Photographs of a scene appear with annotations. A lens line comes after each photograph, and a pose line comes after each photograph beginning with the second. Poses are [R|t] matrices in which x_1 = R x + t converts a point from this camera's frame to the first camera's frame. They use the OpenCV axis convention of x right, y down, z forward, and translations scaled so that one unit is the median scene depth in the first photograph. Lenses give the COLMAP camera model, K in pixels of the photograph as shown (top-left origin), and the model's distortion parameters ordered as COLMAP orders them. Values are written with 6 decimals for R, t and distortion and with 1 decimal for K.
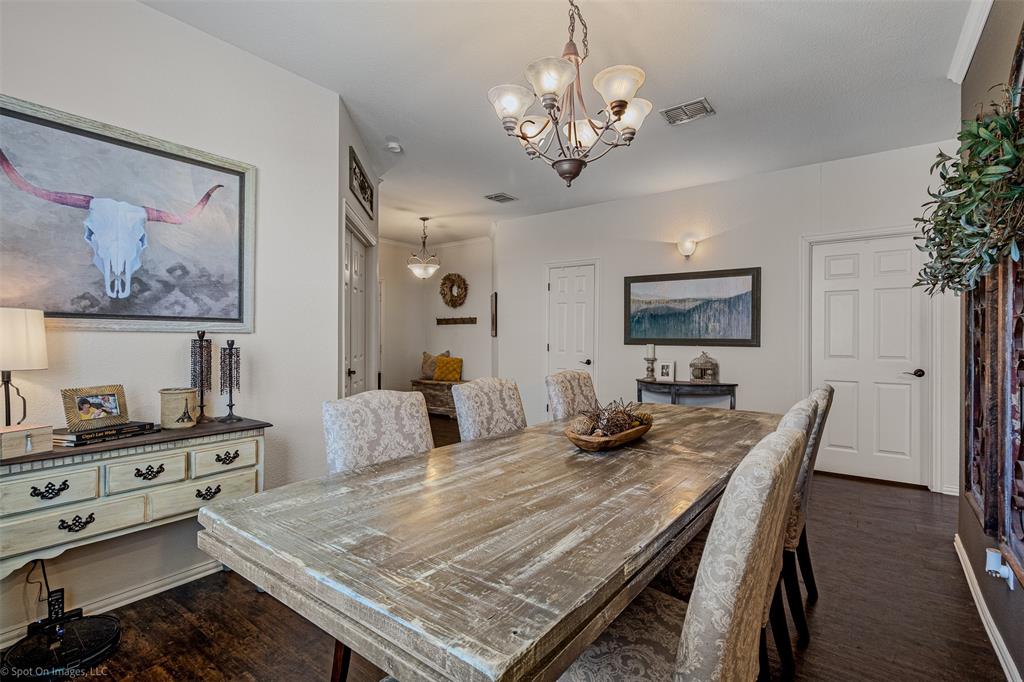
lens RADIAL K [[484.6, 0, 510.4], [0, 484.6, 339.1], [0, 0, 1]] dist [0.008517, 0.001021]
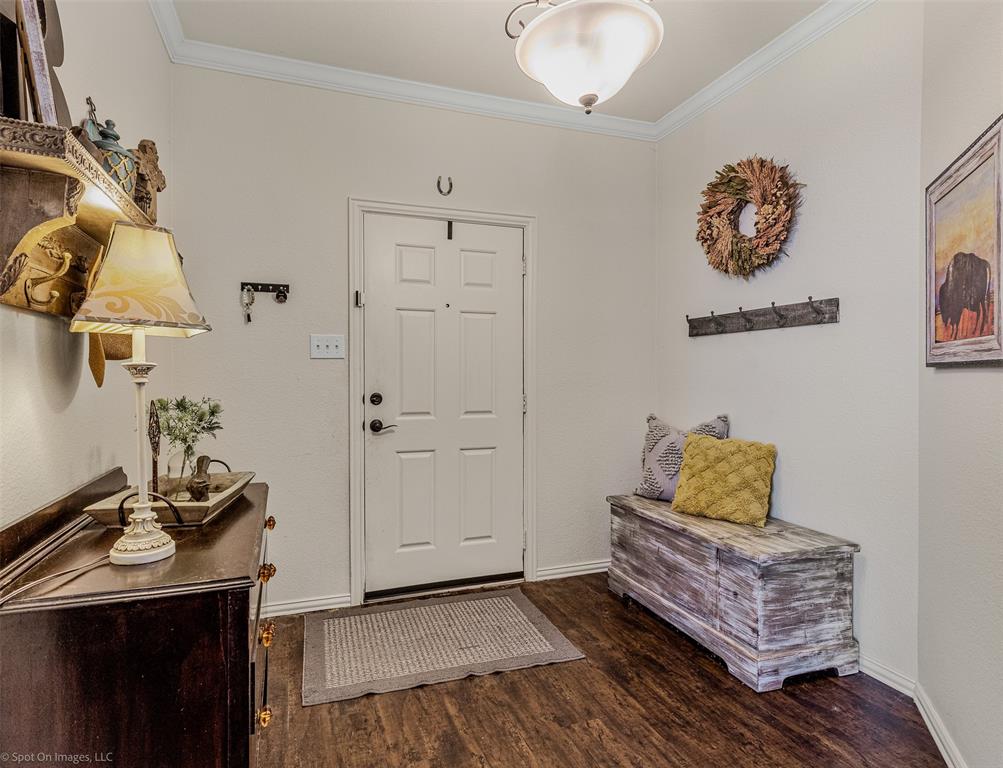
lens RADIAL K [[506.1, 0, 495.3], [0, 506.1, 378.9], [0, 0, 1]] dist [-0.000042, -0.000126]
pose [[0.837399, 0.003735, -0.546579, -0.073838], [0.000246, 0.999974, 0.007210, -0.002511], [0.546592, -0.006172, 0.837376, 0.648162]]
